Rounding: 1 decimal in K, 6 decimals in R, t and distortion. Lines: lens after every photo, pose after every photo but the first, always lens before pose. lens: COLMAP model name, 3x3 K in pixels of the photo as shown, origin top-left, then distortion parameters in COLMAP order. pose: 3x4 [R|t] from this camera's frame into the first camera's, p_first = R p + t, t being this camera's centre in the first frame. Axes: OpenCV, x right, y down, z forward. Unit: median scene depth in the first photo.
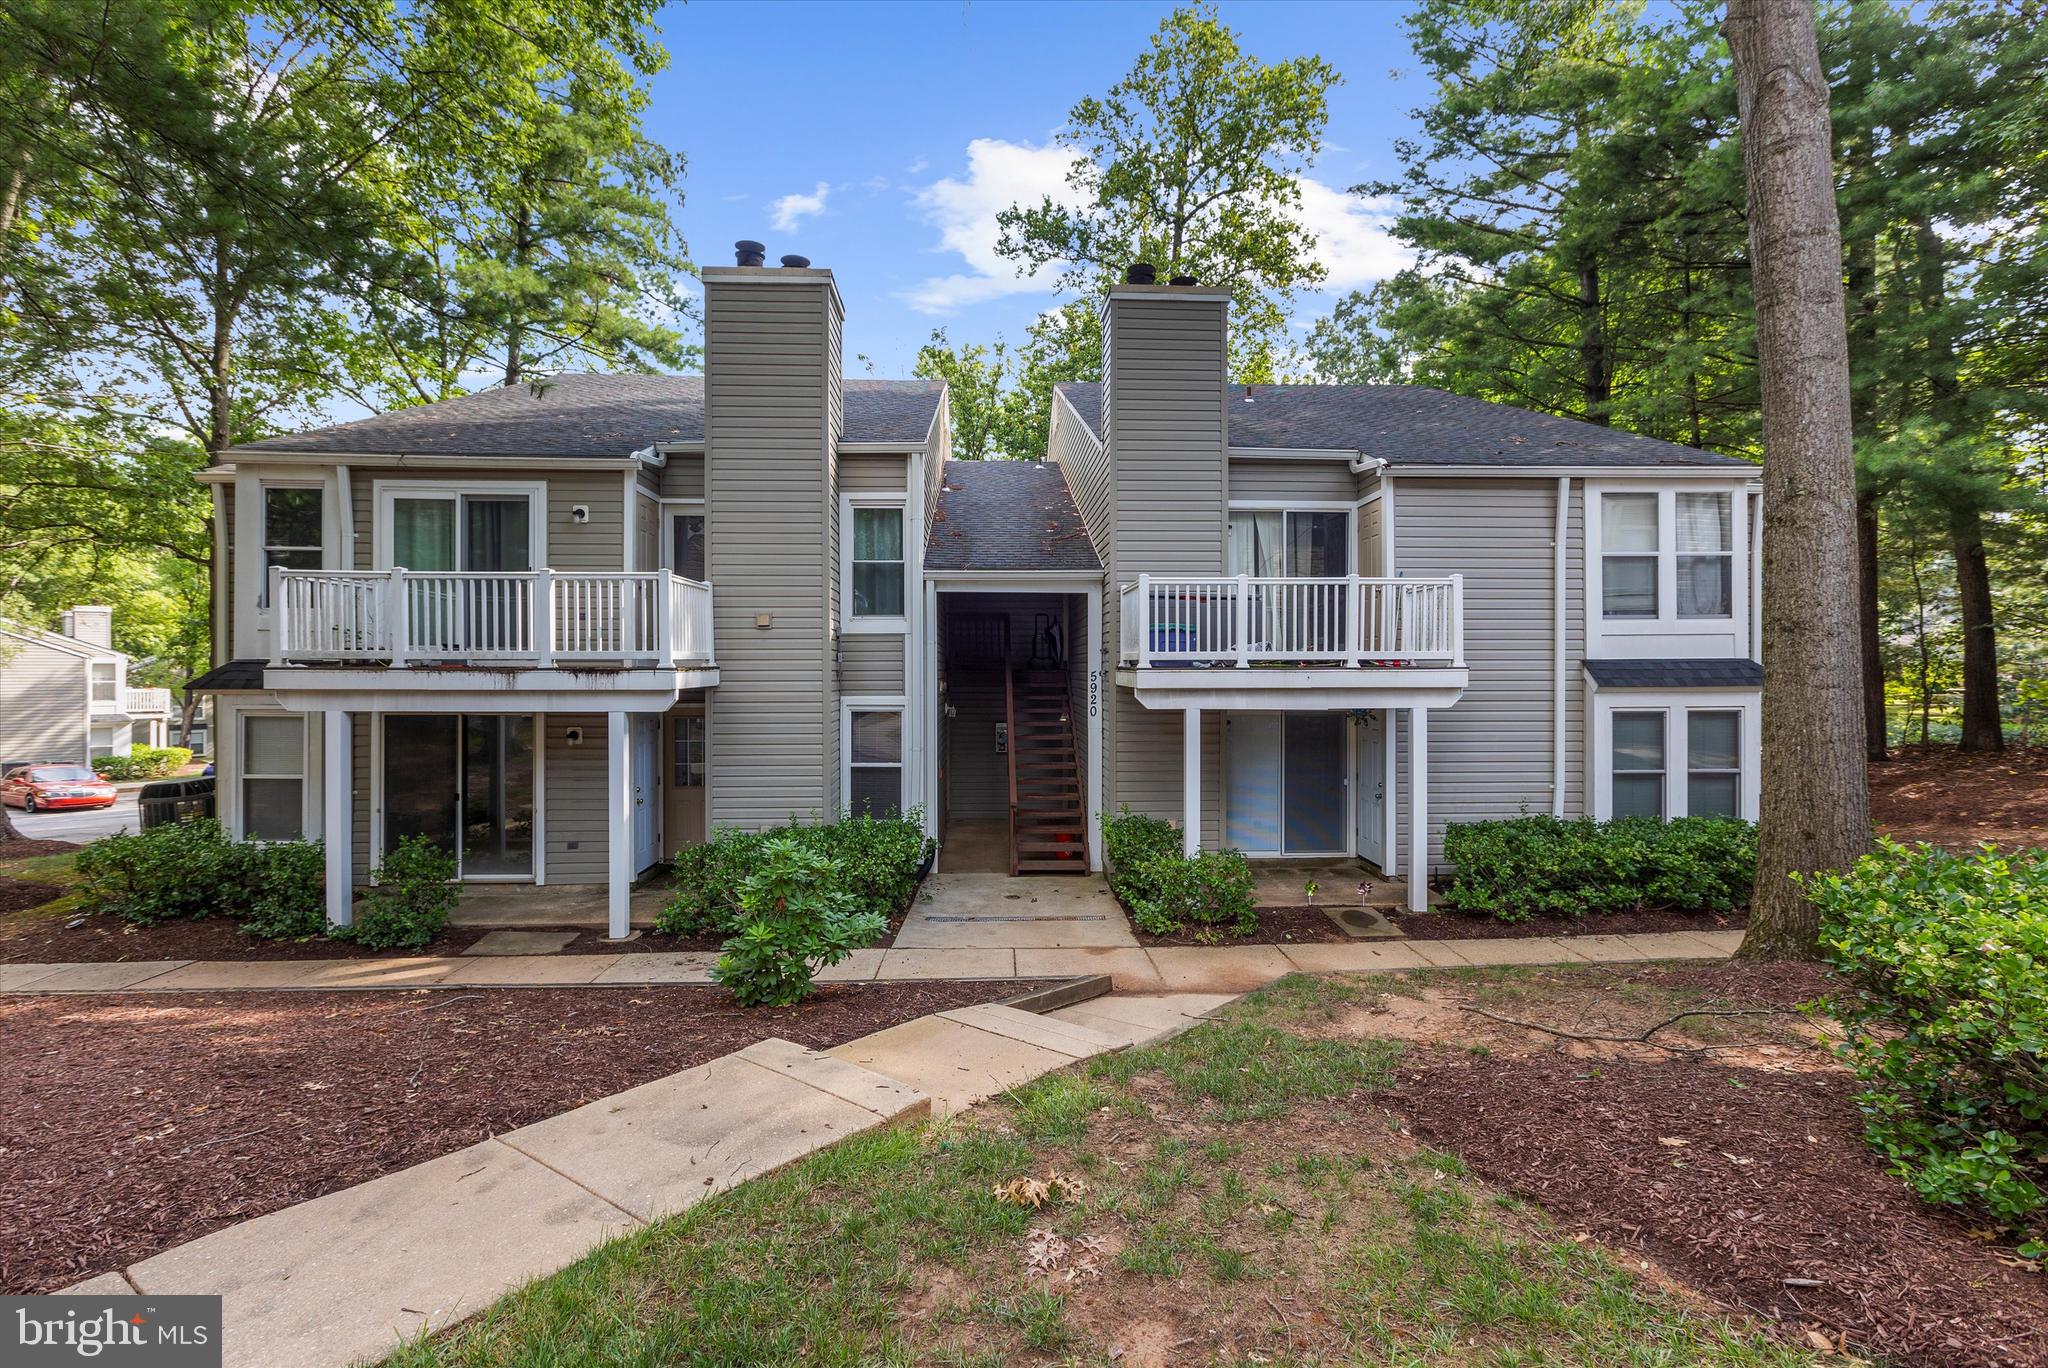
lens RADIAL K [[923.5, 0, 1020.5], [0, 923.5, 671.7], [0, 0, 1]] dist [0.001013, -0.000917]
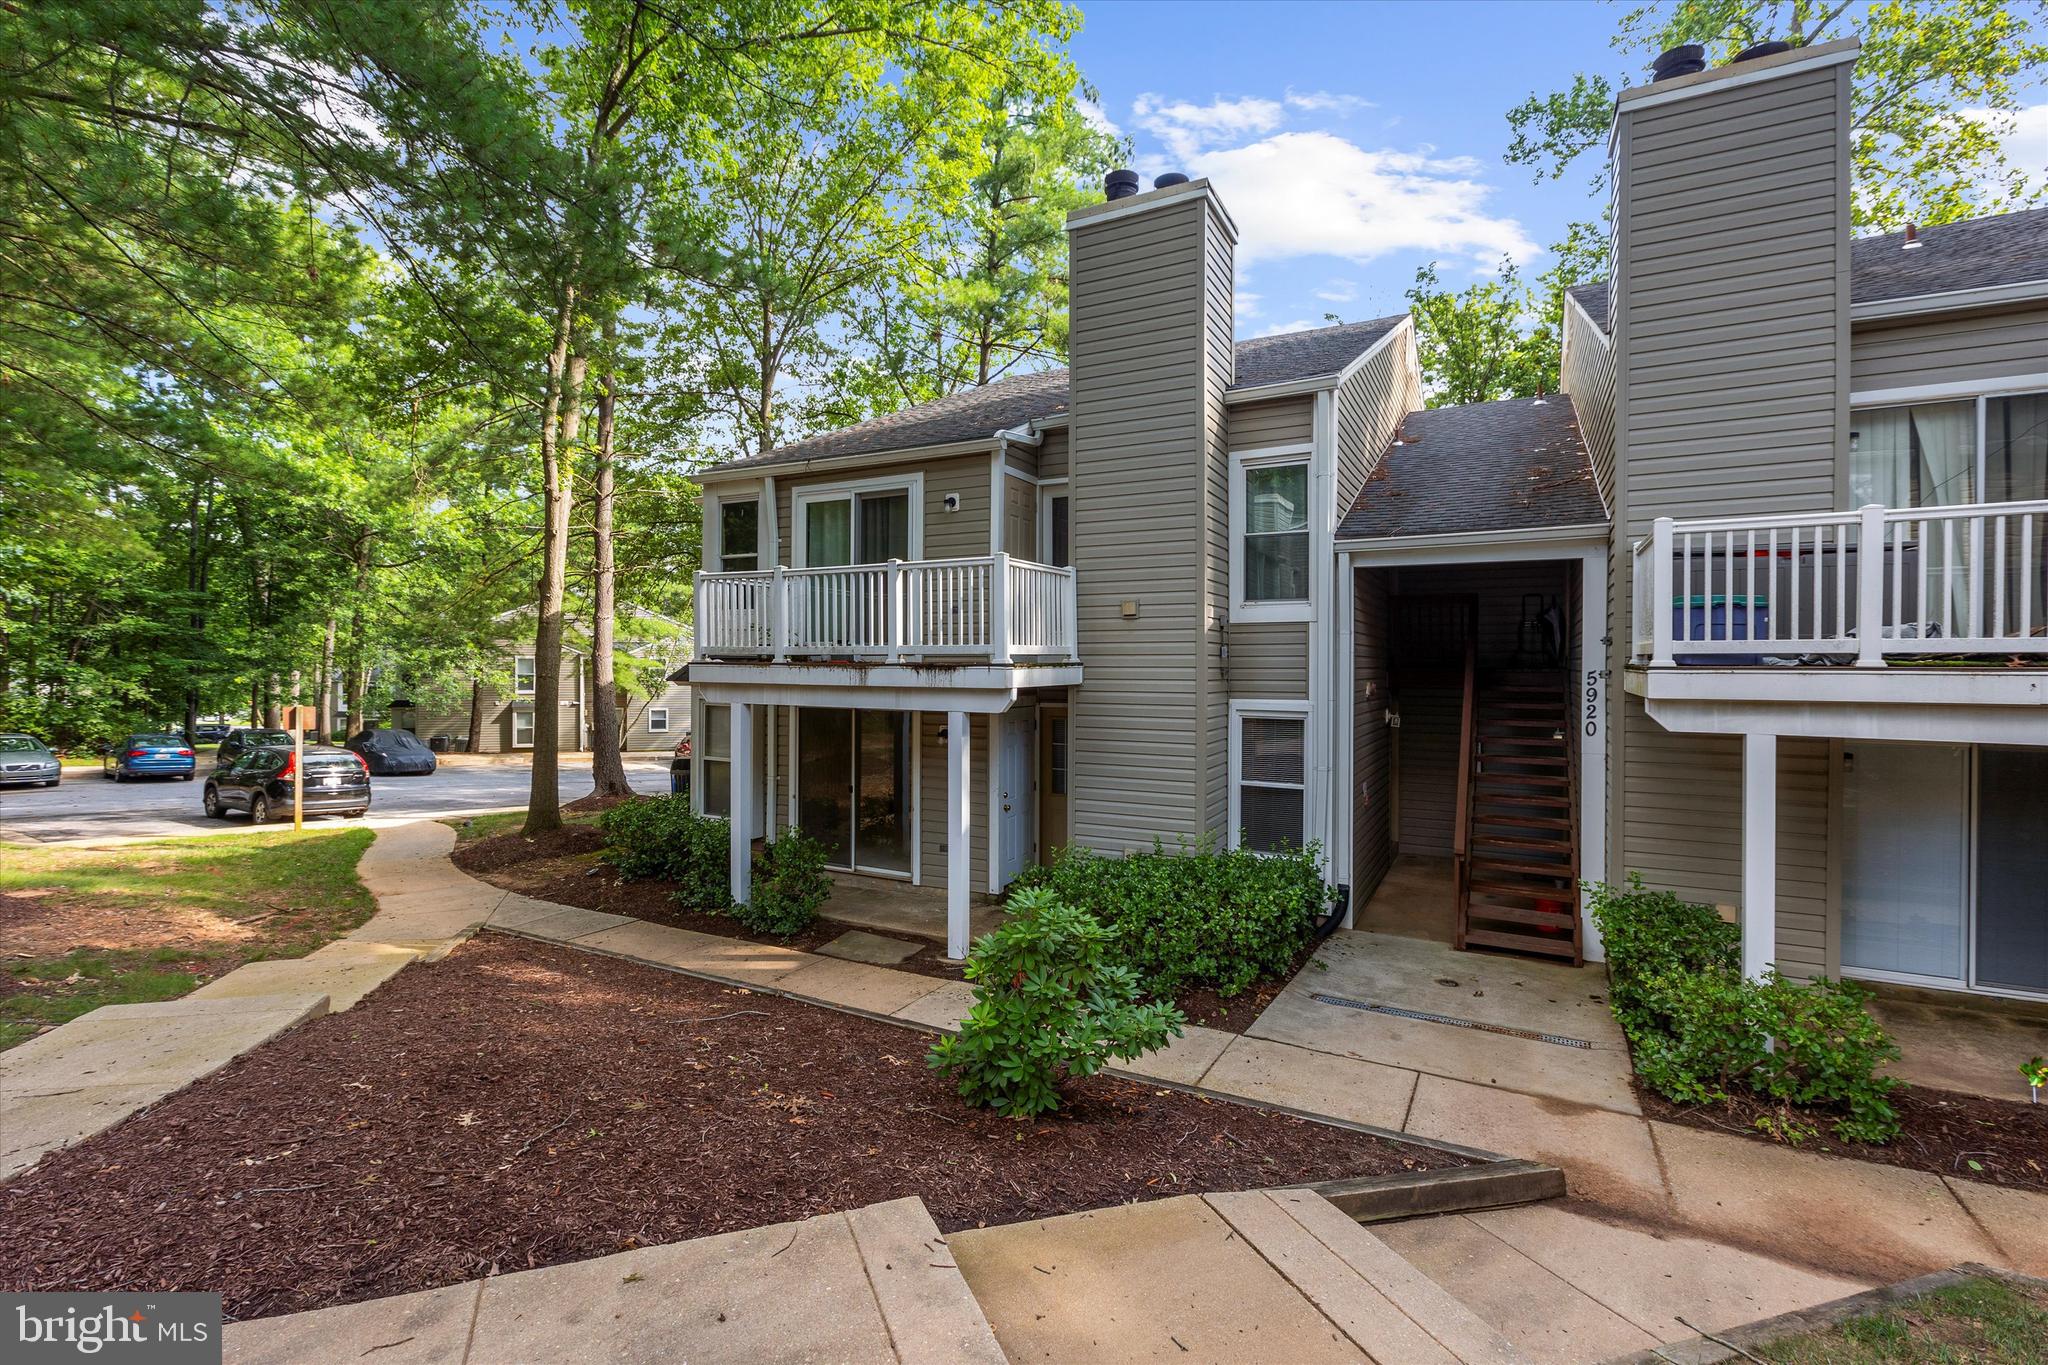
lens RADIAL K [[925.5, 0, 1010.8], [0, 925.5, 670.1], [0, 0, 1]] dist [0.000773, -0.000276]
pose [[0.857726, 0.006823, -0.514062, 0.070267], [-0.005854, 0.999977, 0.003504, -0.001124], [0.514074, 0.000004, 0.857746, 0.207972]]
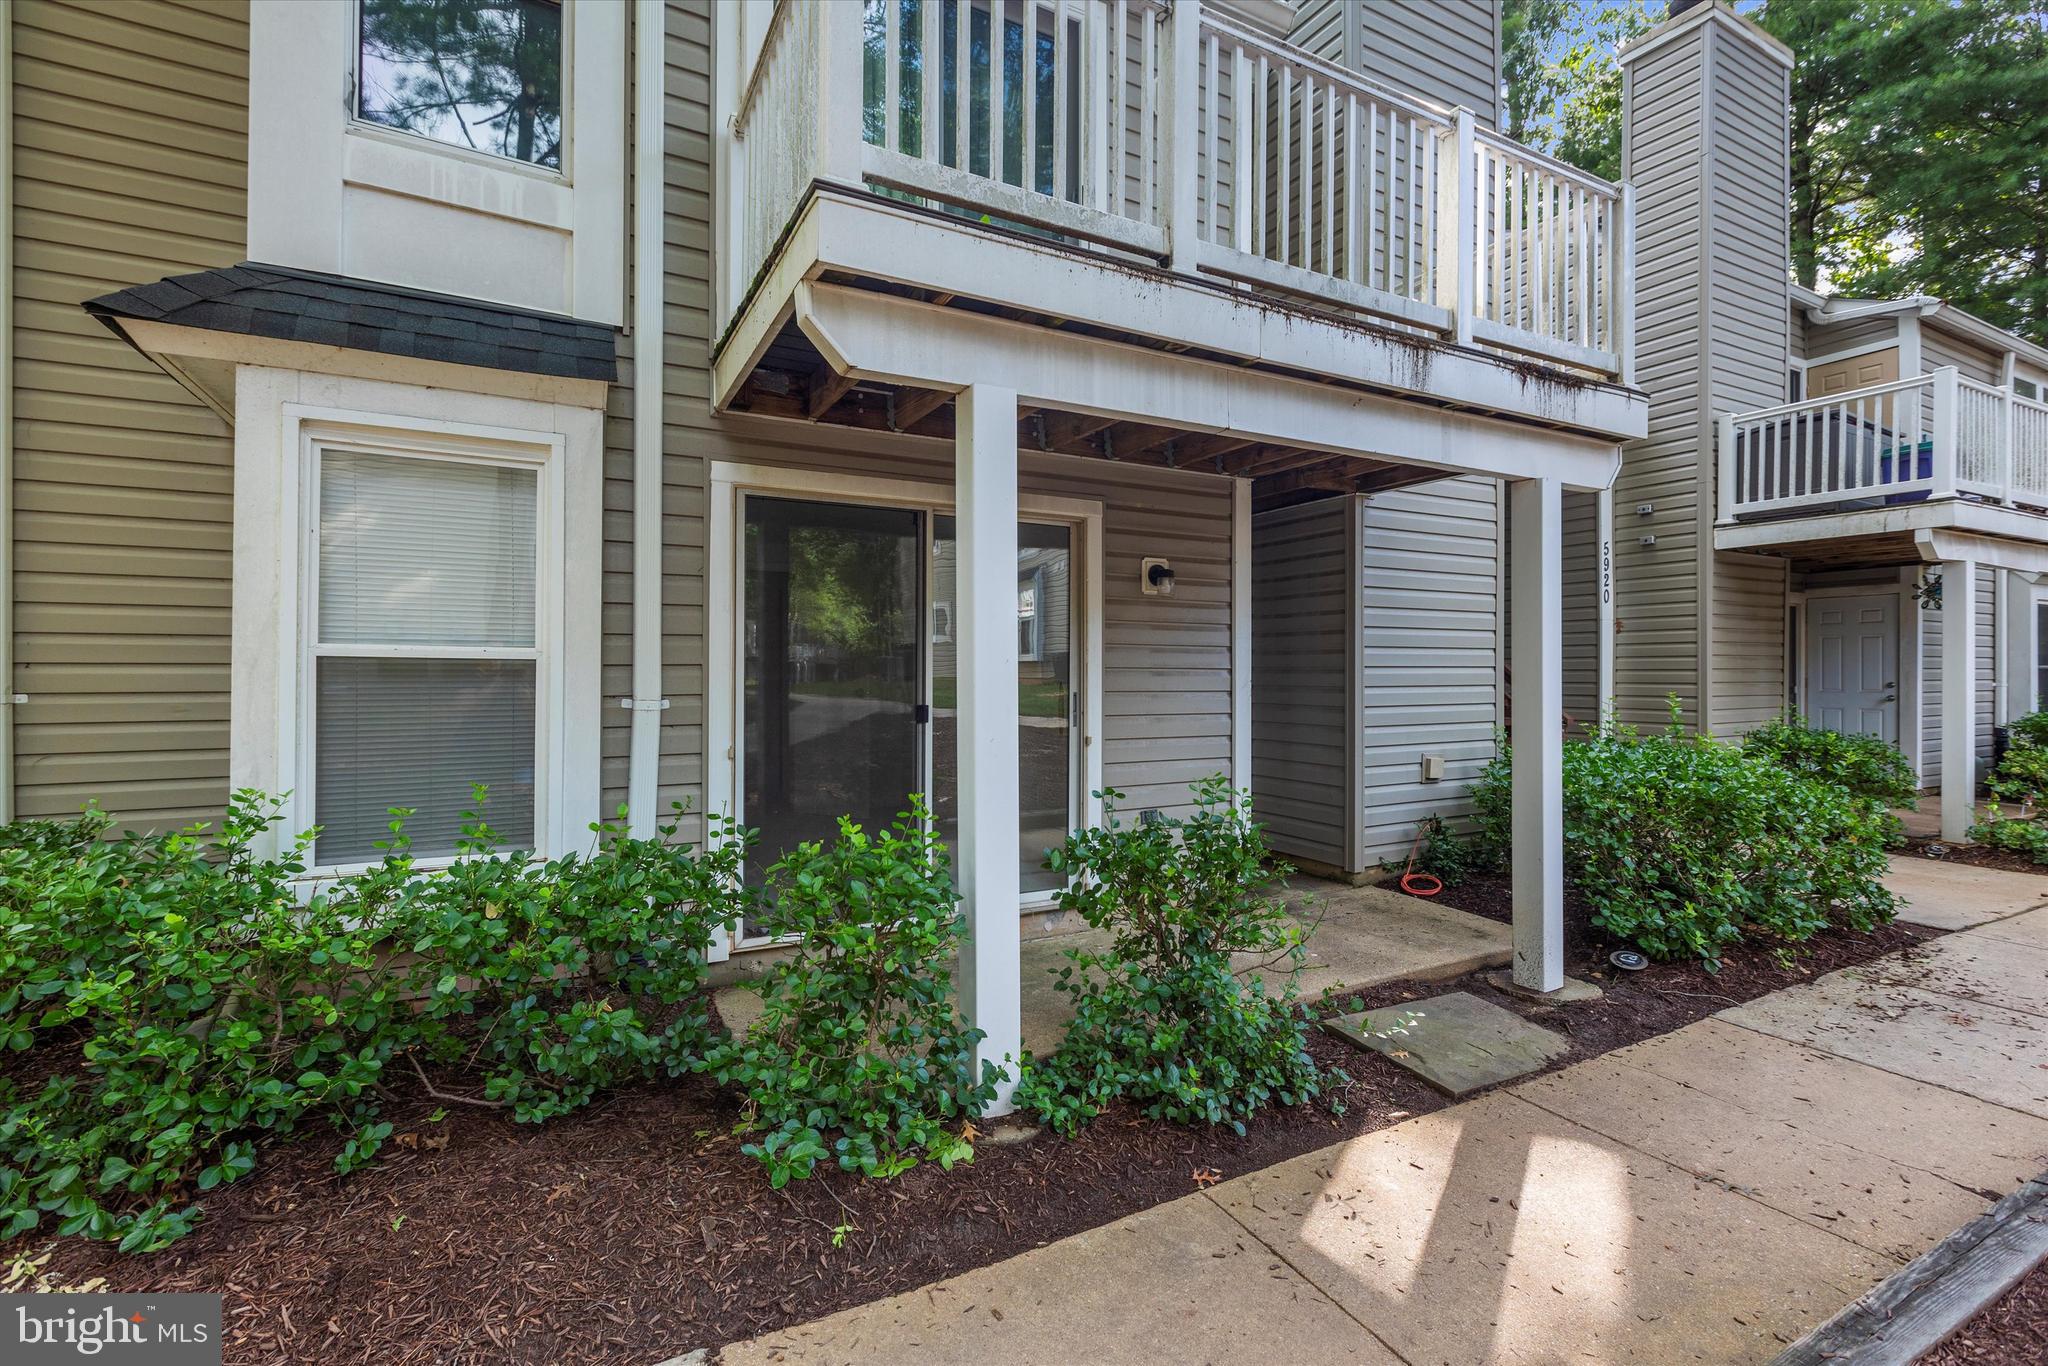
lens RADIAL K [[923.5, 0, 1020.5], [0, 923.5, 670.7], [0, 0, 1]] dist [0.001013, -0.000917]
pose [[0.899929, 0.001149, 0.436035, -0.745368], [0.000938, 0.999989, -0.004572, 0.118422], [-0.436035, 0.004523, 0.899918, 0.615582]]
